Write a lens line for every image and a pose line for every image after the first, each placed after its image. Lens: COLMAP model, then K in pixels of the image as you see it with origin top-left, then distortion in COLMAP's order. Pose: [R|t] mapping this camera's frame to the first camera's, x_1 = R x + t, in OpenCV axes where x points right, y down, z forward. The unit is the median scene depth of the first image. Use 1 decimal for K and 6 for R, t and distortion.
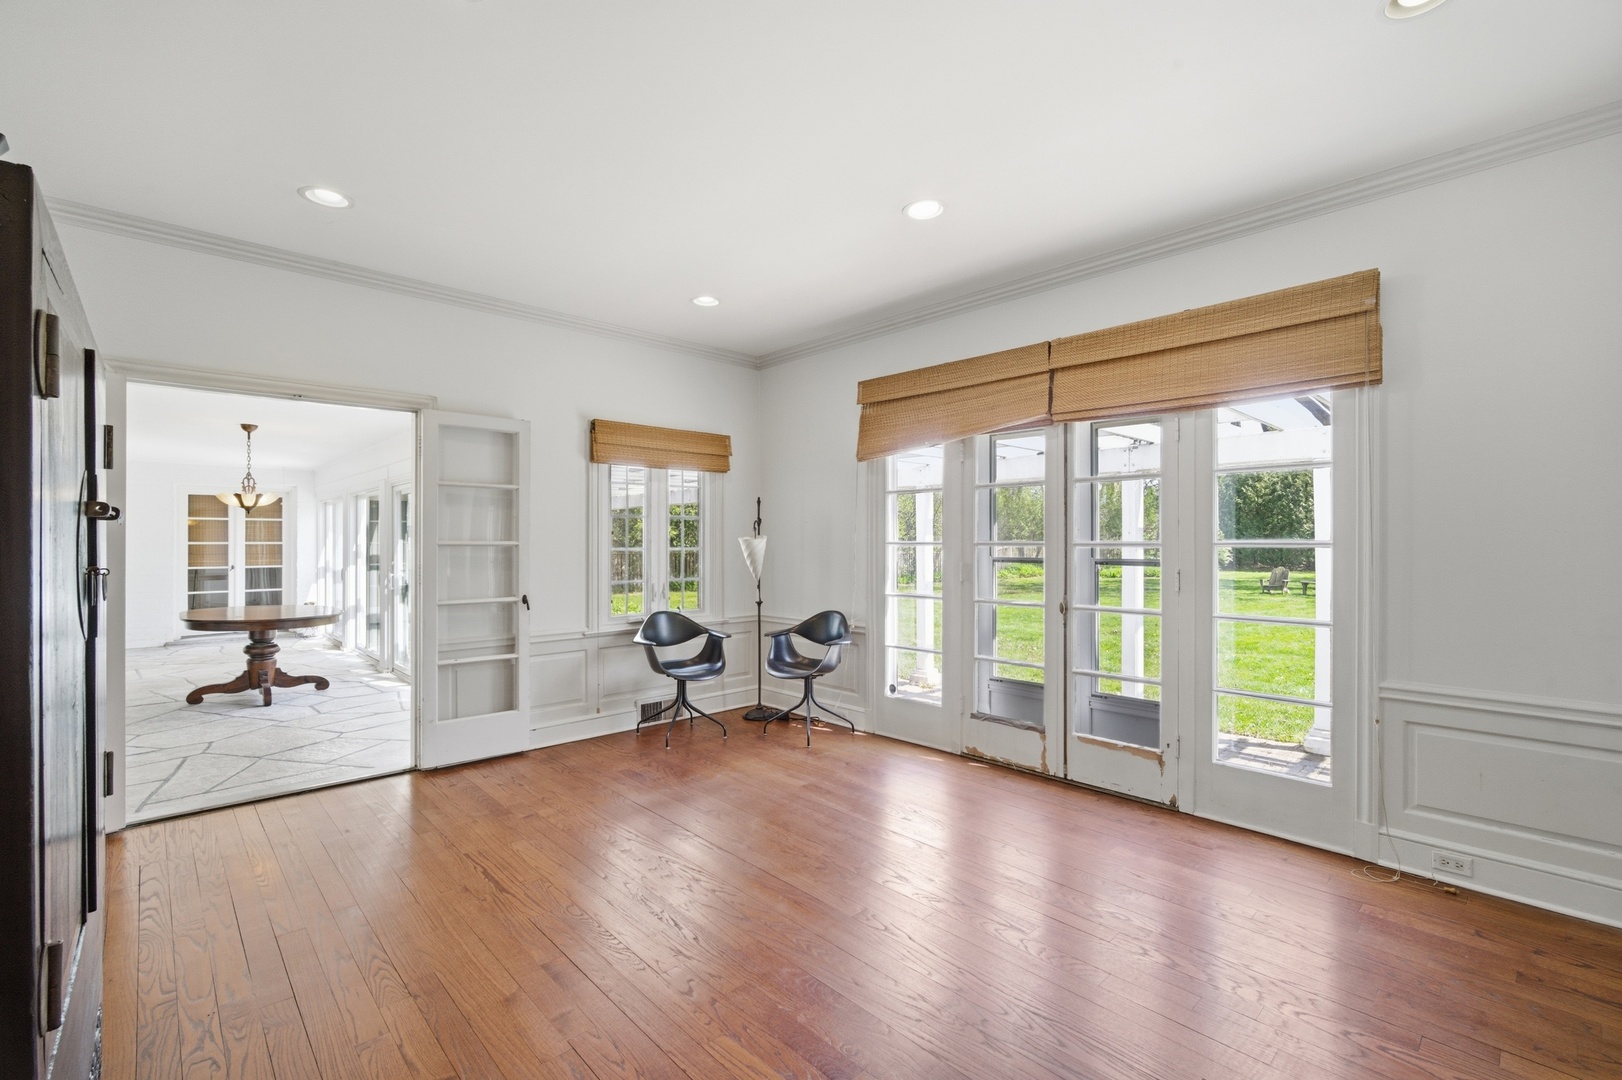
lens RADIAL K [[707.5, 0, 807.3], [0, 707.5, 544.5], [0, 0, 1]] dist [-0.000200, -0.000282]
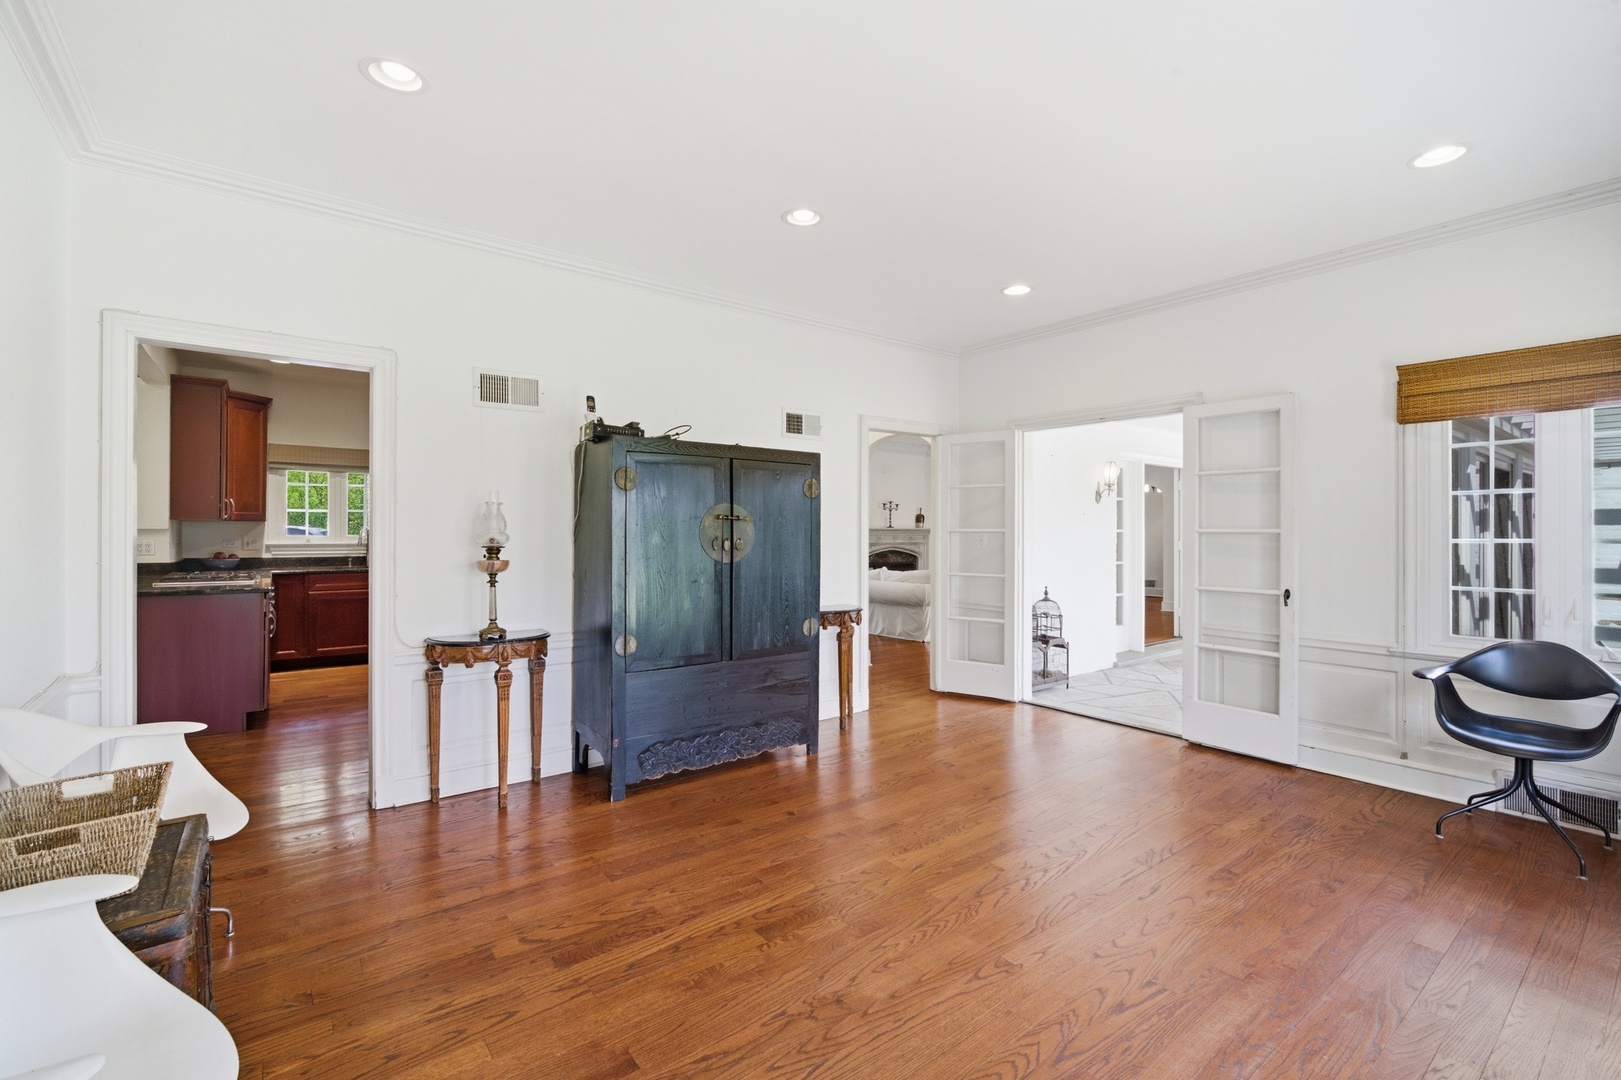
lens RADIAL K [[707.0, 0, 812.4], [0, 707.0, 531.9], [0, 0, 1]] dist [-0.000200, -0.000282]
pose [[-0.076883, 0.000301, -0.997040, 0.535546], [-0.008537, 0.999963, 0.000960, 0.003766], [0.997004, 0.008586, -0.076878, 0.471932]]
